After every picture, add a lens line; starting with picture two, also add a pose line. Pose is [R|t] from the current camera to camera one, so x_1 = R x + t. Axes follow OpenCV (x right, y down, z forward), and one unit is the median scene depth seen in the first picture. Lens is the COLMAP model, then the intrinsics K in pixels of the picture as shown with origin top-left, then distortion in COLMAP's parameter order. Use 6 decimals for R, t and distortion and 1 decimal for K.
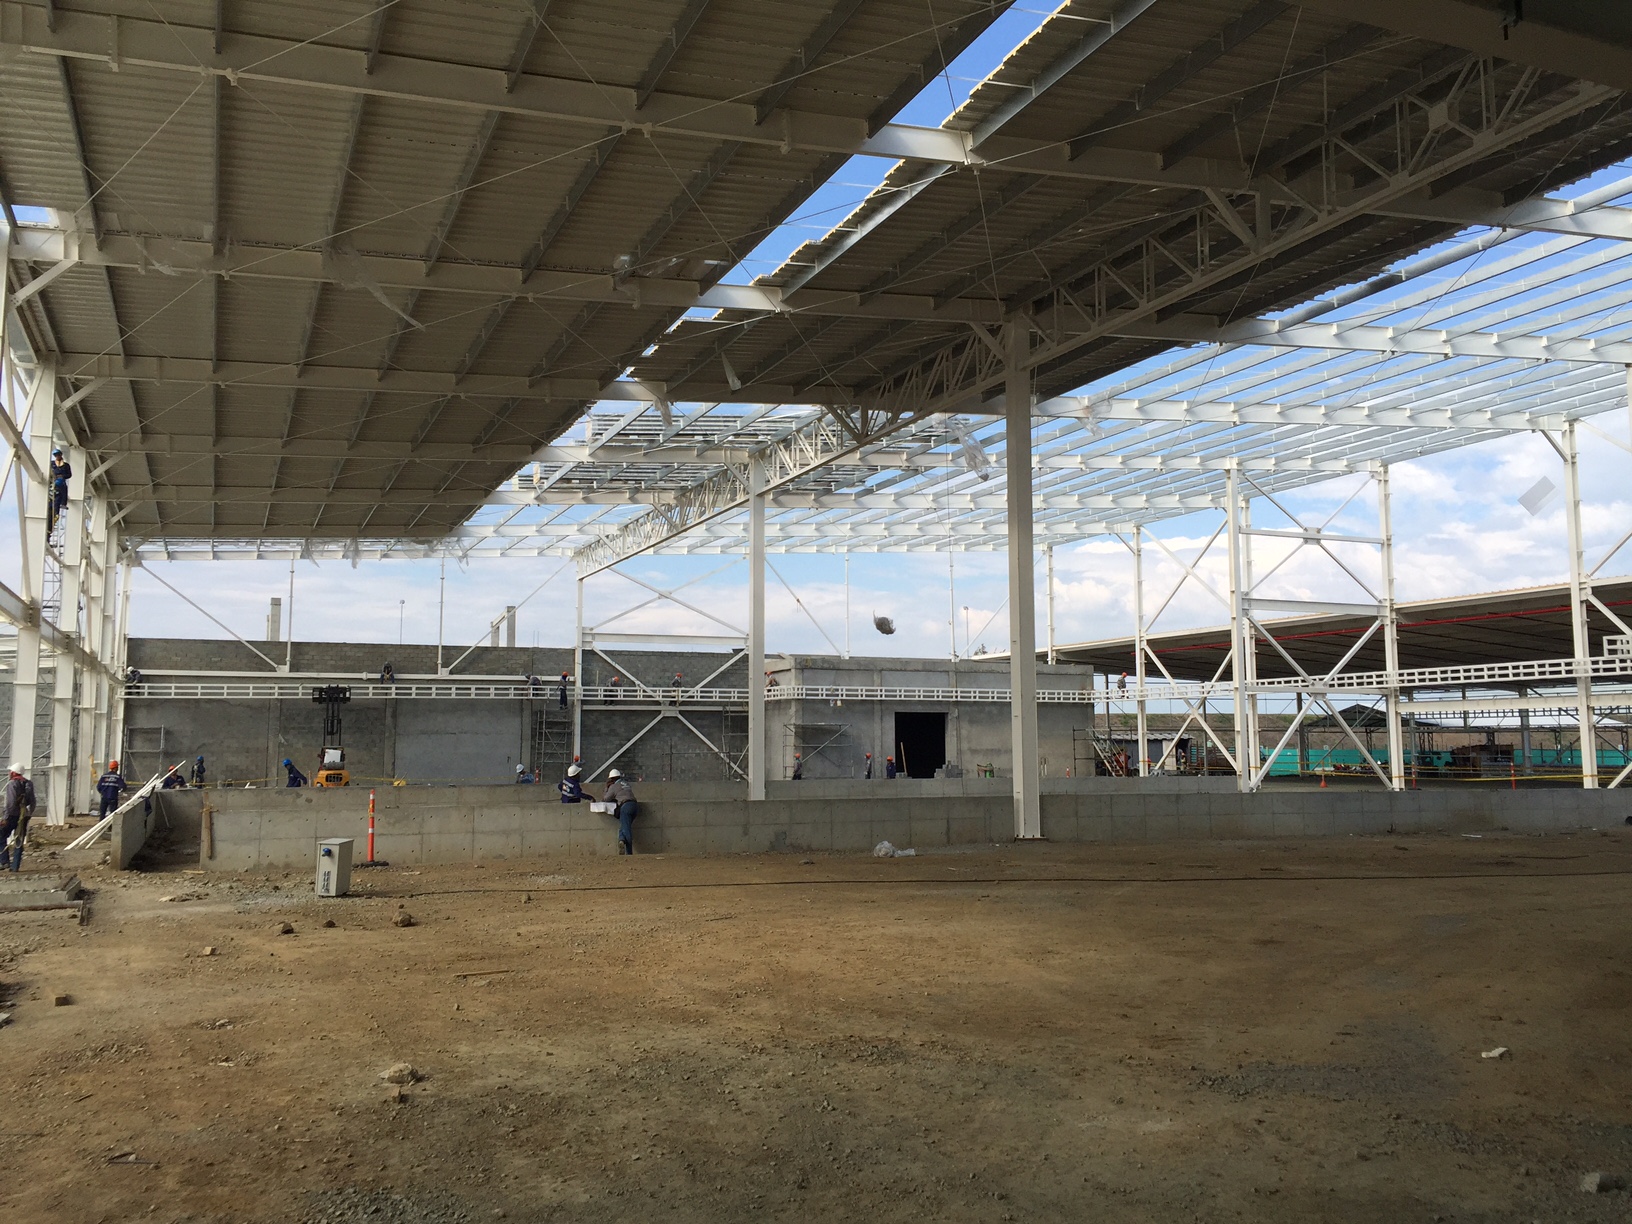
lens RADIAL K [[1395.0, 0, 819.8], [0, 1395.0, 609.6], [0, 0, 1]] dist [0.082313, -0.081111]
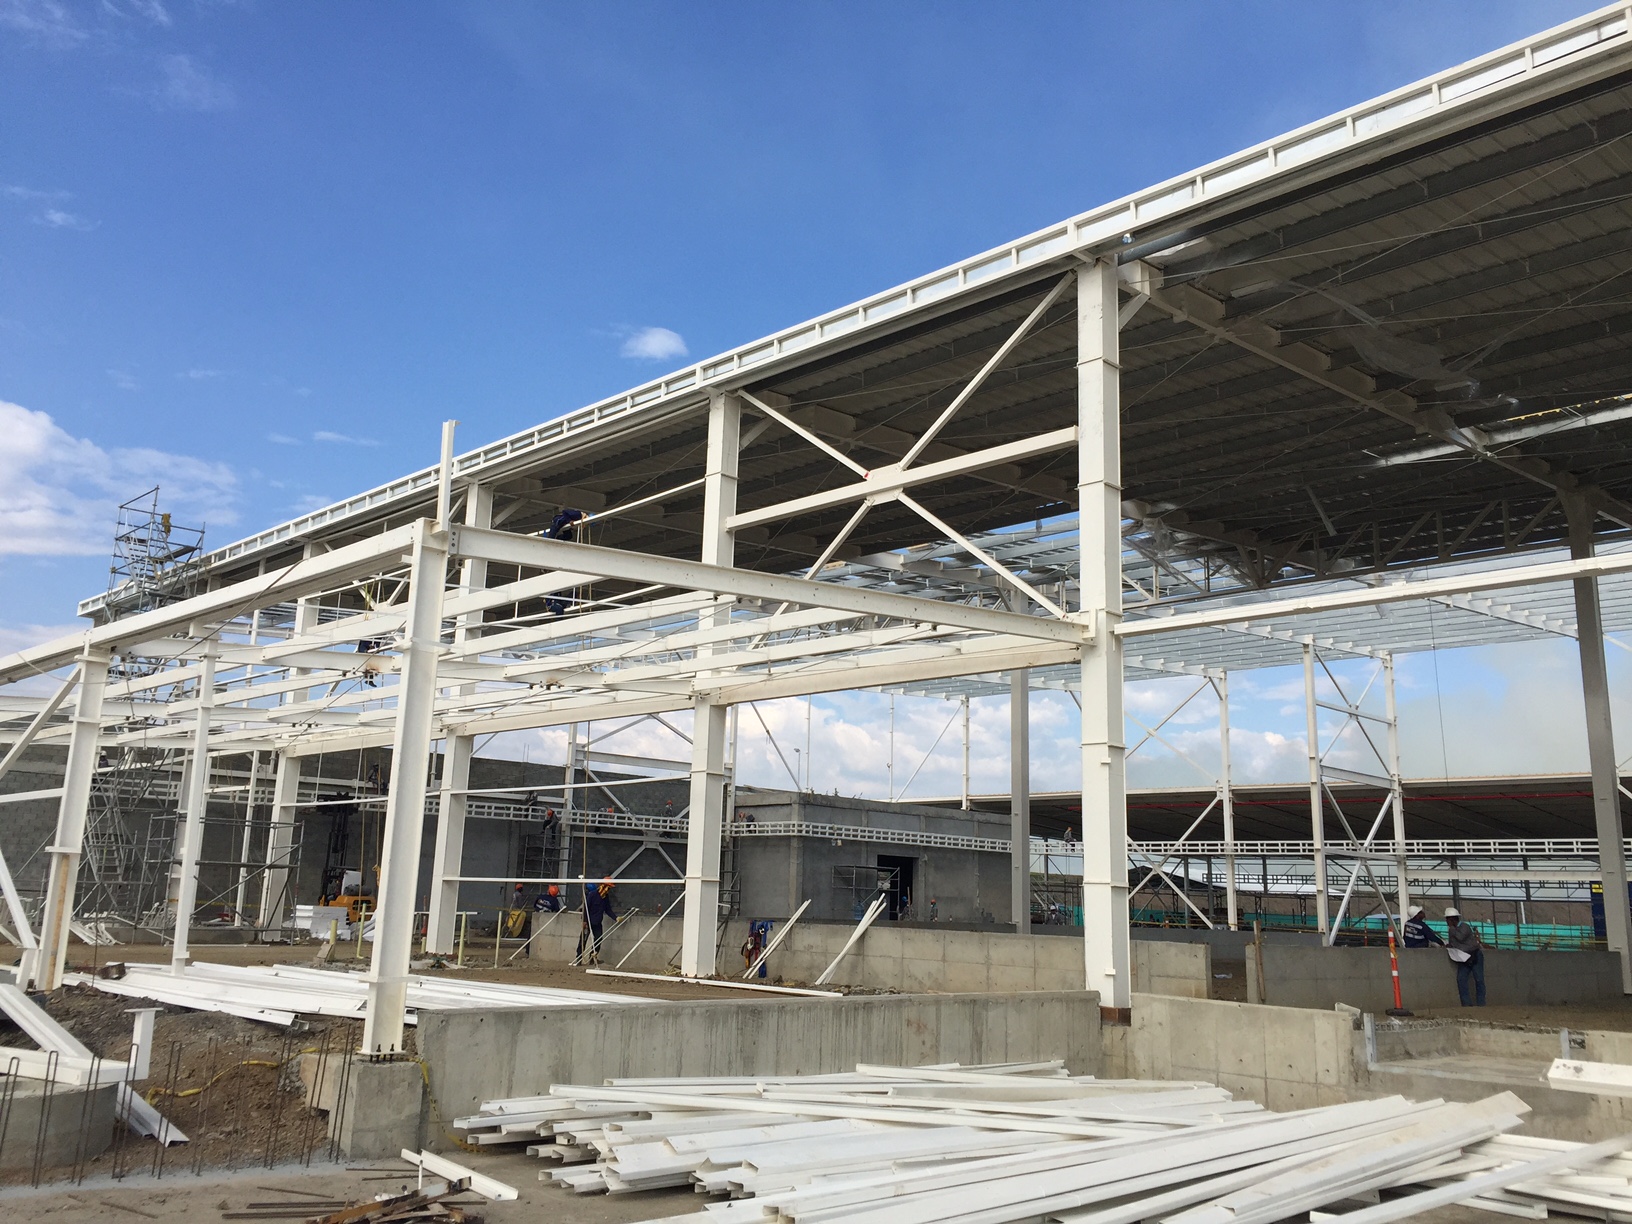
lens RADIAL K [[1395.0, 0, 821.5], [0, 1395.0, 607.0], [0, 0, 1]] dist [0.082313, -0.081111]
pose [[0.932798, 0.107121, 0.344111, -0.344519], [-0.070577, 0.990614, -0.117058, 0.019884], [-0.353421, 0.084905, 0.931603, 0.094865]]
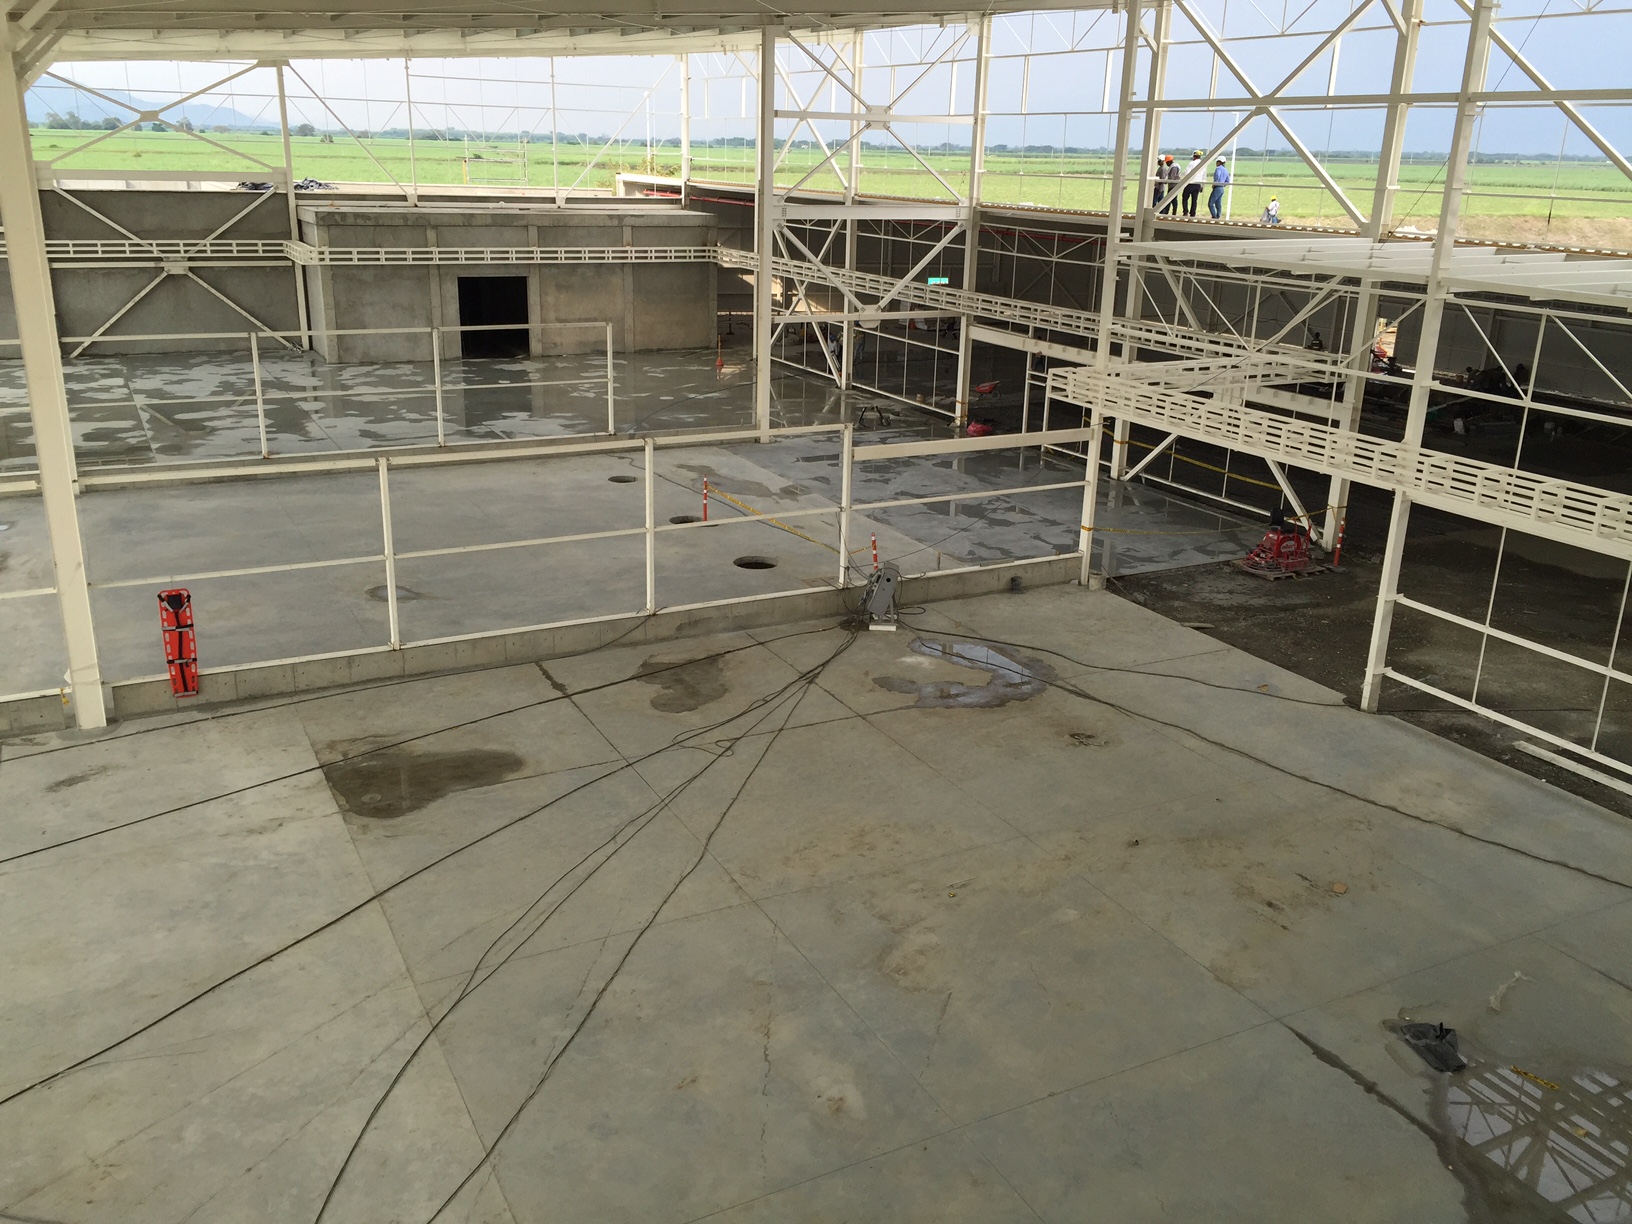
lens RADIAL K [[1395.0, 0, 817.0], [0, 1395.0, 604.4], [0, 0, 1]] dist [0.082313, -0.081111]
pose [[0.995996, -0.001608, 0.089380, 0.197816], [-0.034450, 0.915707, 0.400368, -0.095195], [-0.082489, -0.401844, 0.911985, 0.135152]]
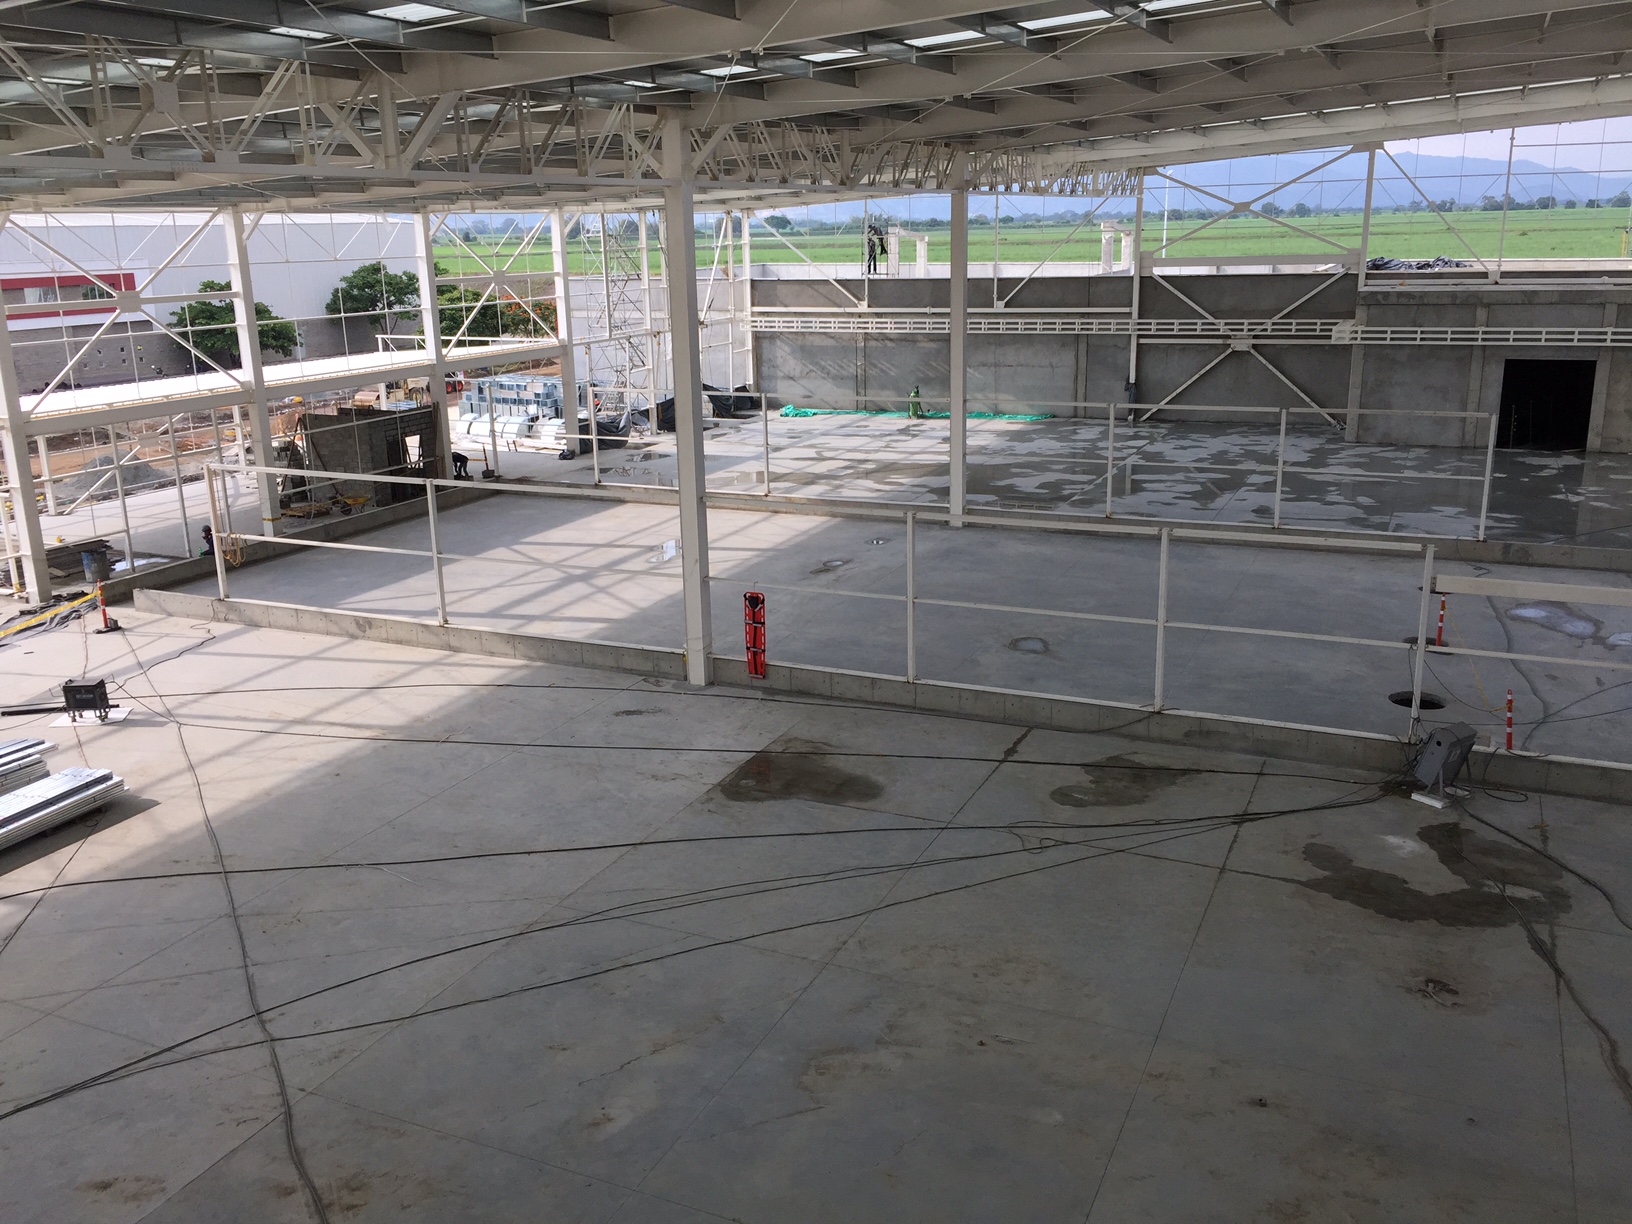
lens RADIAL K [[1395.0, 0, 805.6], [0, 1395.0, 618.3], [0, 0, 1]] dist [0.082313, -0.081111]
pose [[0.673708, 0.188900, -0.714447, 0.387311], [0.091360, 0.938072, 0.334177, -0.090837], [0.733328, -0.290410, 0.614729, 0.204842]]
